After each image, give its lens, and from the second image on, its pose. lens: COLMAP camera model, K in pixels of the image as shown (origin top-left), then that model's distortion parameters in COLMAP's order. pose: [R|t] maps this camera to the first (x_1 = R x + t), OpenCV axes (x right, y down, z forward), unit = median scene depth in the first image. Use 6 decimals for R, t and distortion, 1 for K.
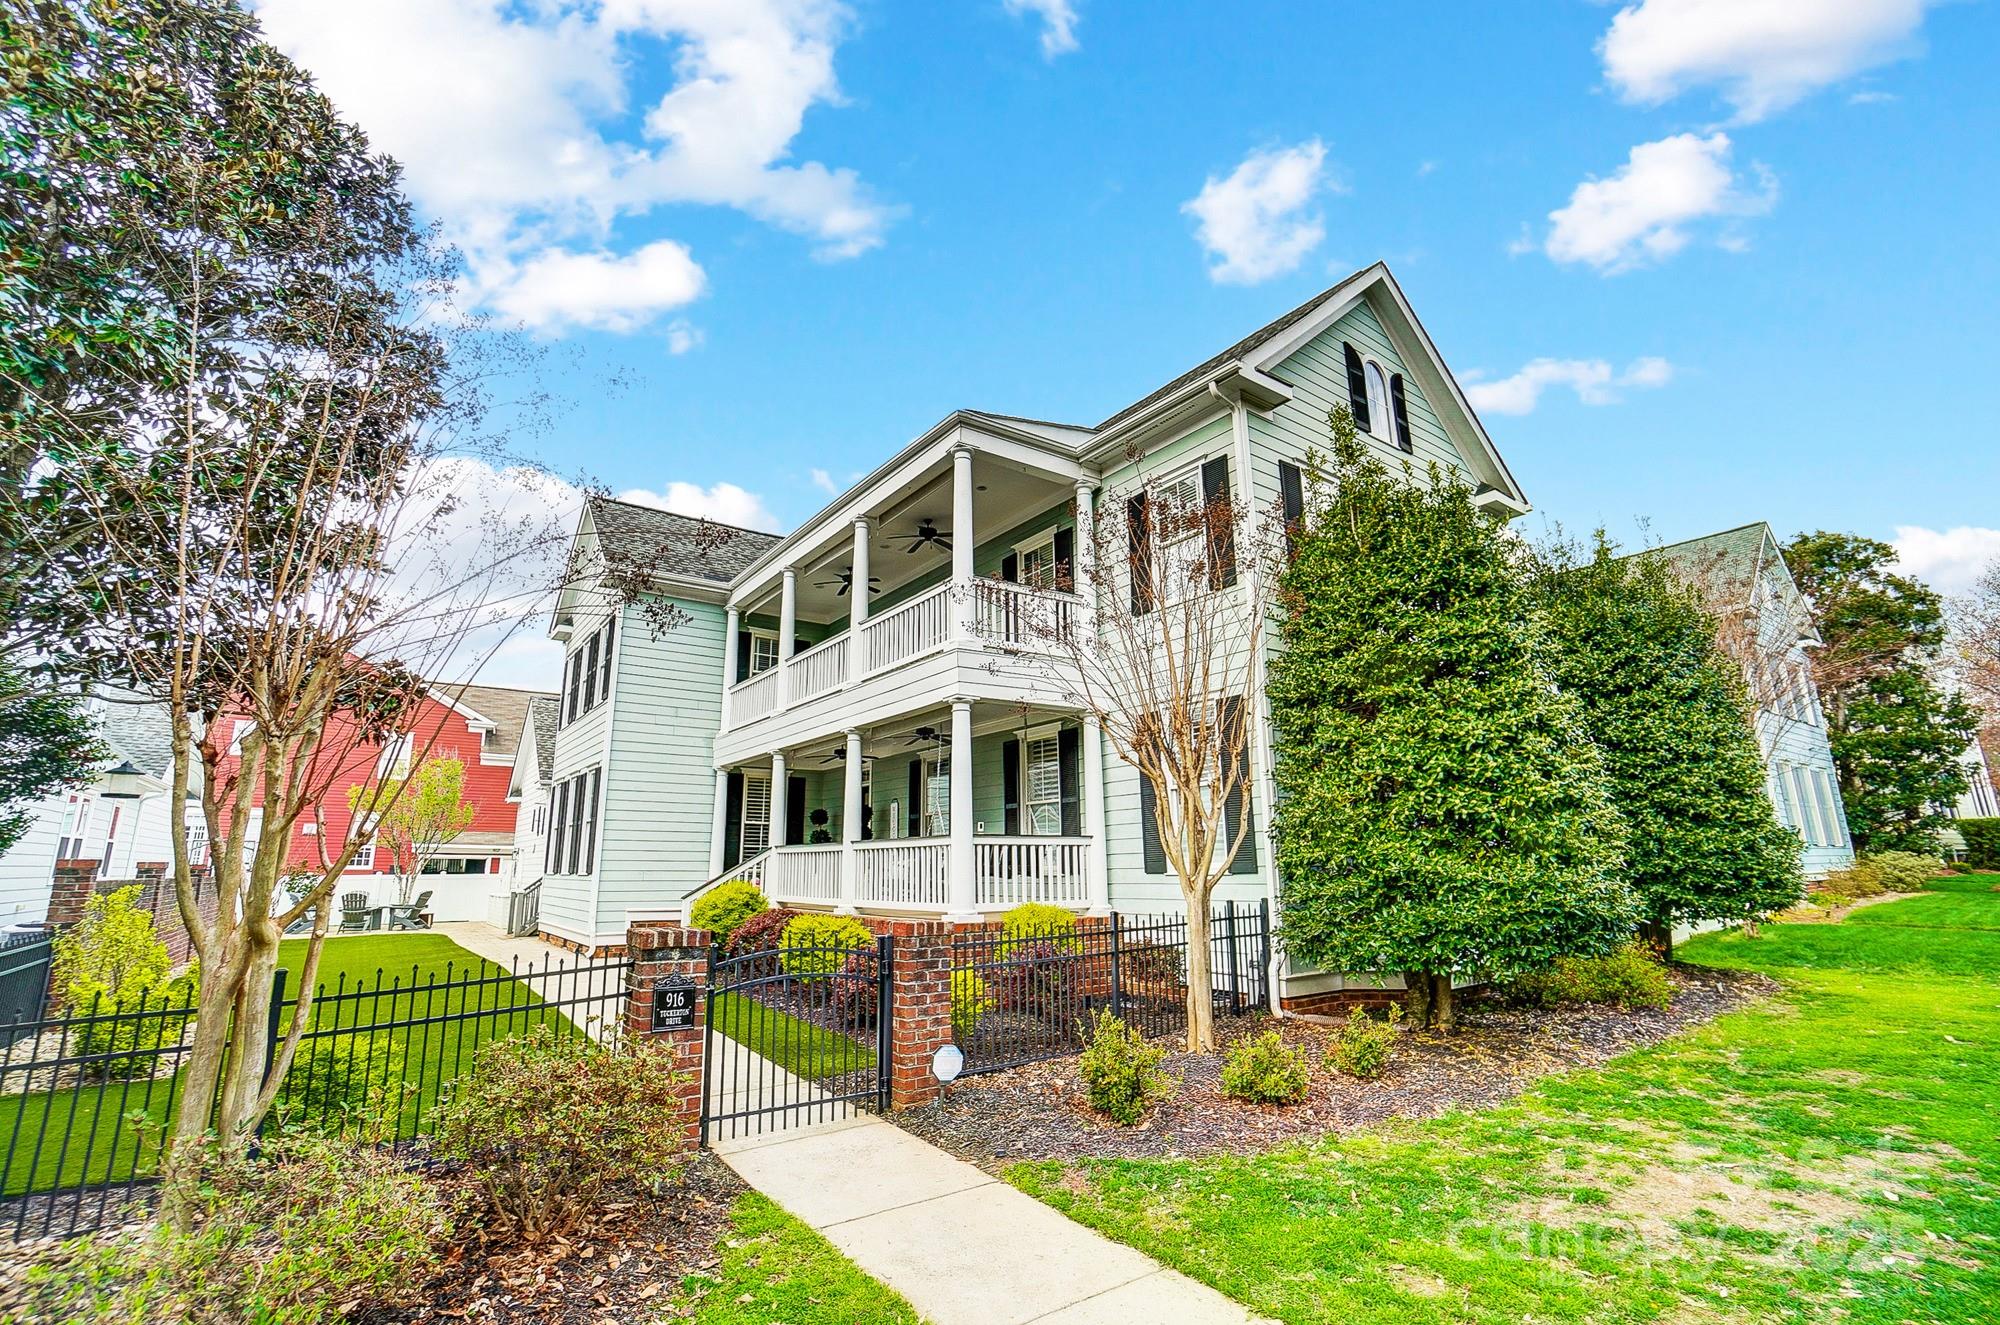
lens RADIAL K [[896.9, 0, 996.3], [0, 896.9, 657.6], [0, 0, 1]] dist [-0.025779, 0.001344]
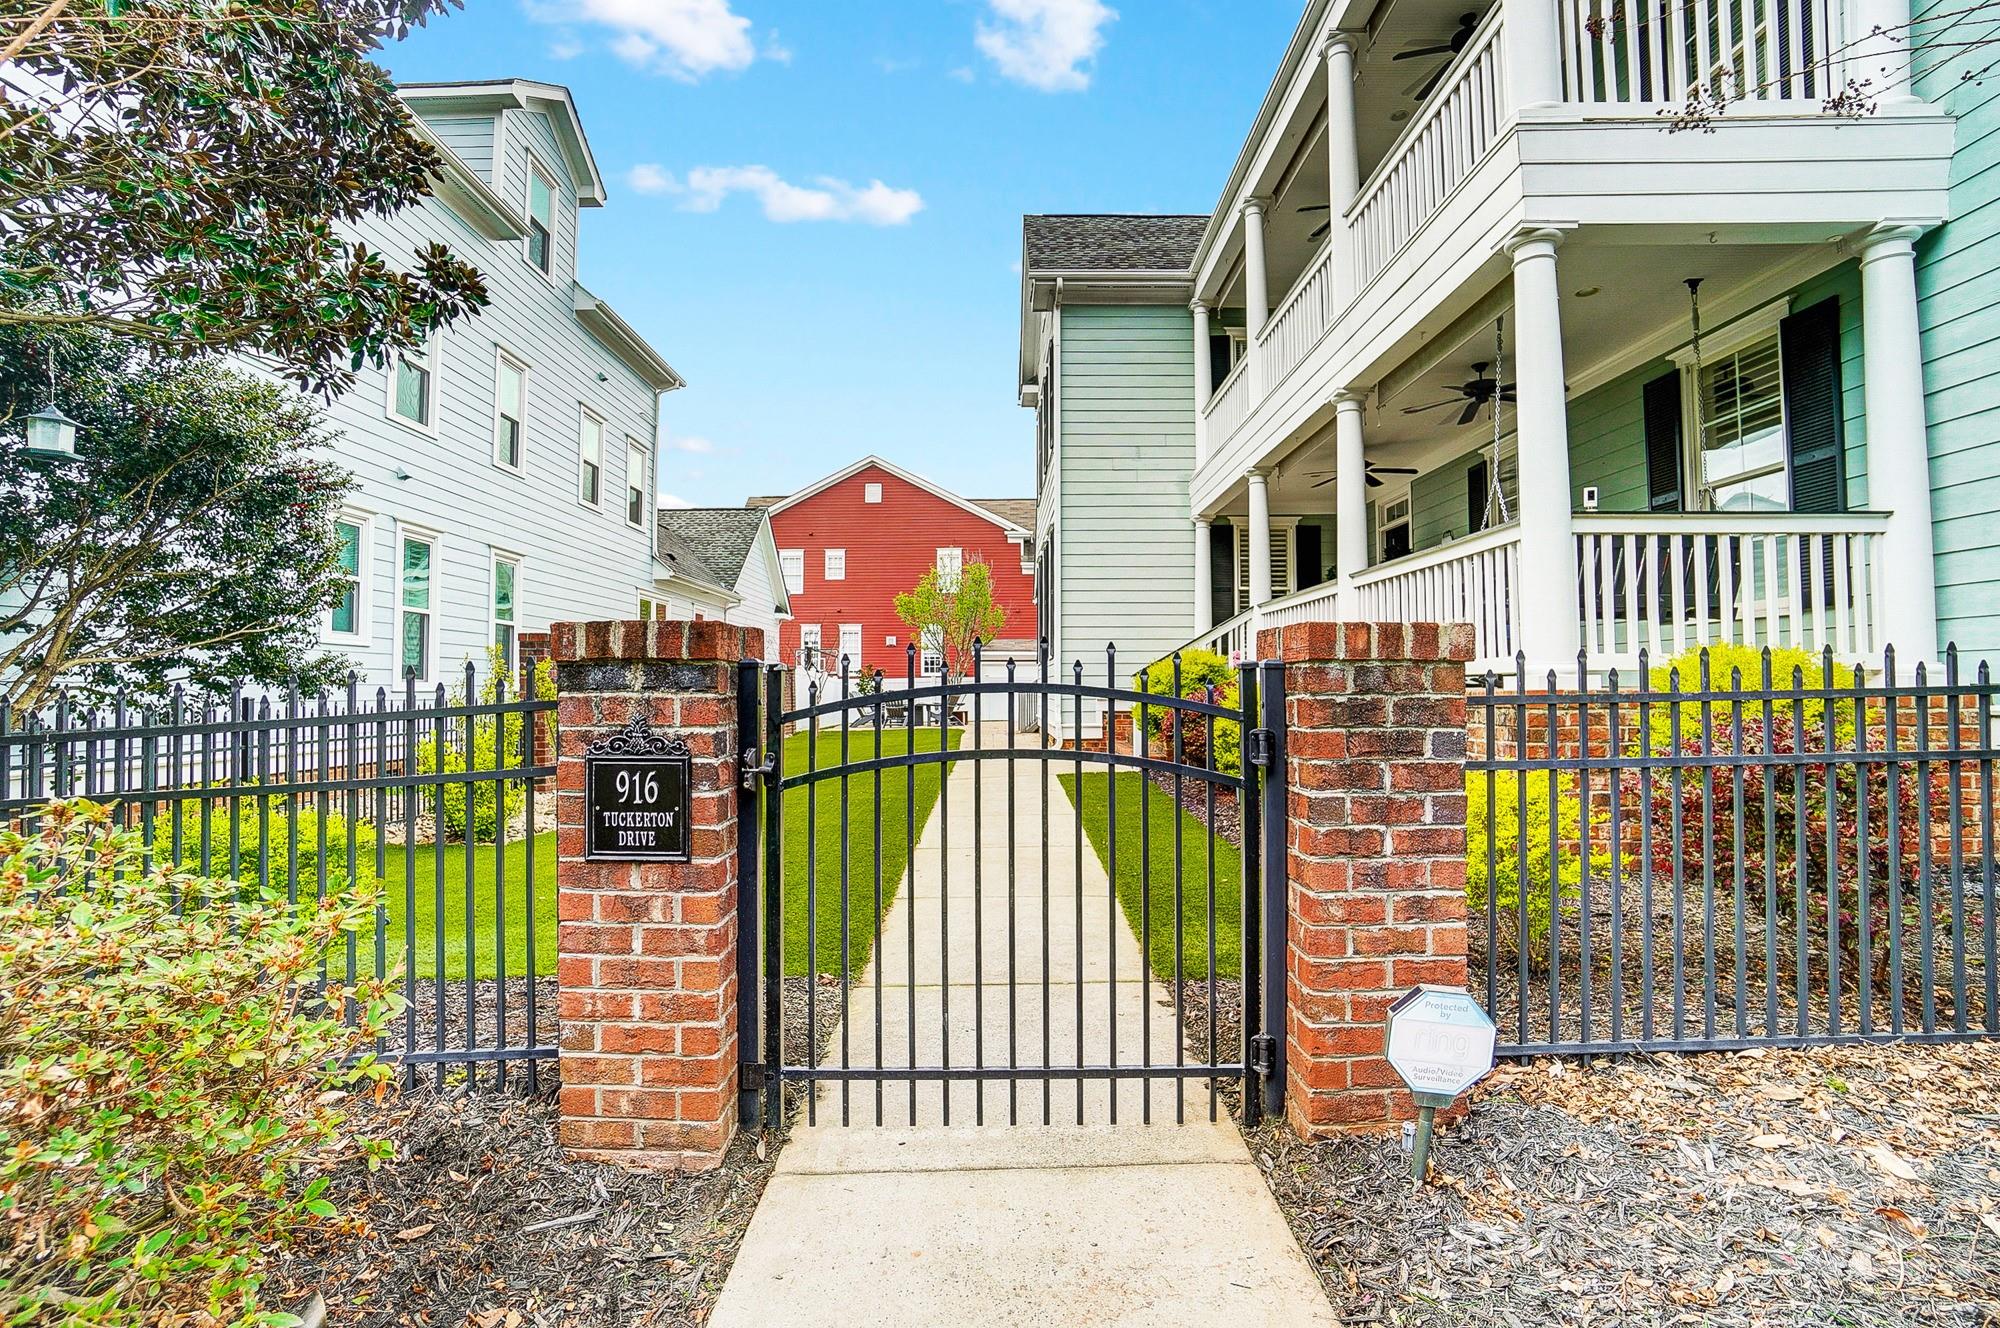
lens RADIAL K [[896.9, 0, 1008.7], [0, 896.9, 681.2], [0, 0, 1]] dist [-0.025779, 0.001344]
pose [[0.818284, -0.000537, -0.574814, 0.000035], [0.130601, 0.974020, 0.185009, 0.156671], [0.559781, -0.226461, 0.797095, 0.430420]]
